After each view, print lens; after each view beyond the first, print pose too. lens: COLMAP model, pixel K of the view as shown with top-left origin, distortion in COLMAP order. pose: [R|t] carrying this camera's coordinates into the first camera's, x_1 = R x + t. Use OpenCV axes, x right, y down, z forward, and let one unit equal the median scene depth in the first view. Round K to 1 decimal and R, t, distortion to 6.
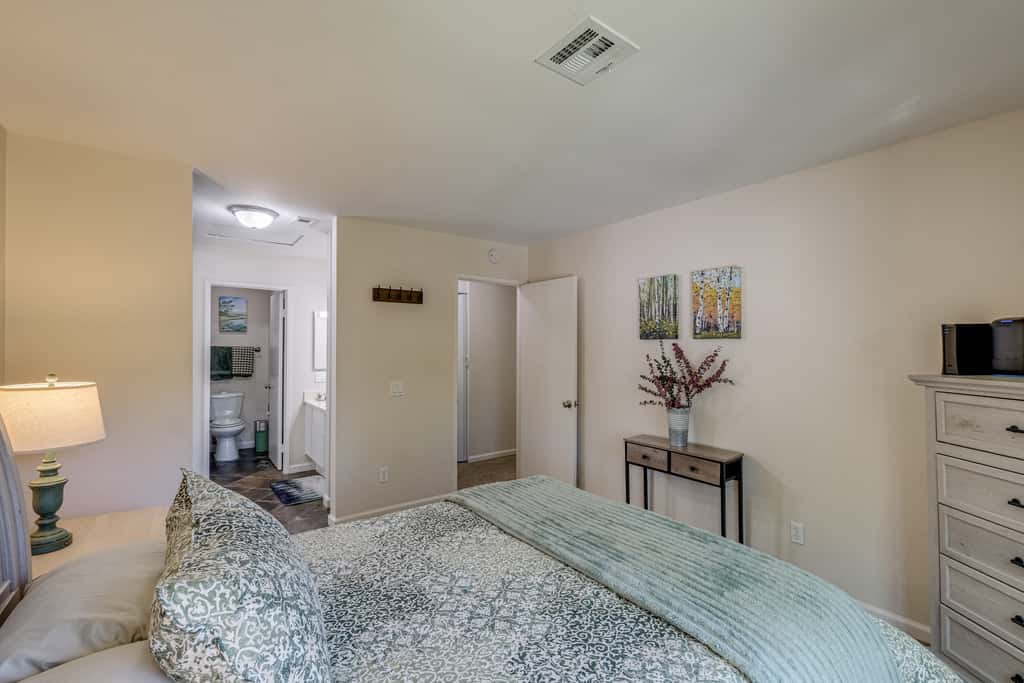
lens RADIAL K [[451.2, 0, 512.0], [0, 451.2, 344.2], [0, 0, 1]] dist [-0.000143, -0.000120]
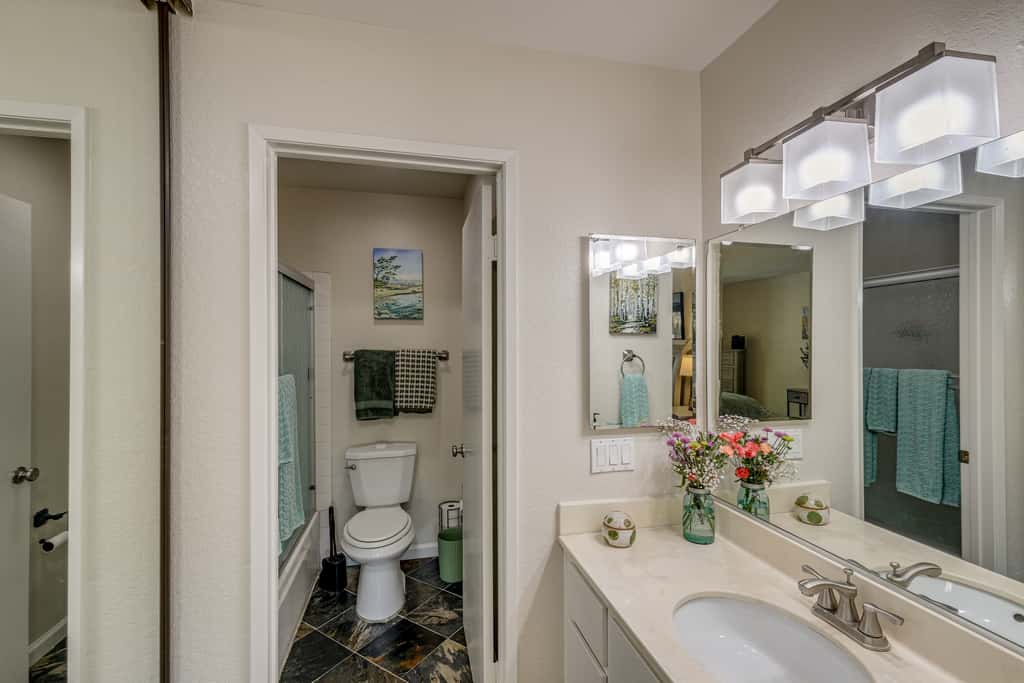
lens RADIAL K [[451.2, 0, 512.0], [0, 451.2, 344.2], [0, 0, 1]] dist [-0.000143, -0.000120]
pose [[0.916044, -0.004186, -0.401057, -0.311292], [0.009777, 0.999881, 0.011895, -0.005907], [0.400959, -0.014818, 0.915976, 0.605049]]
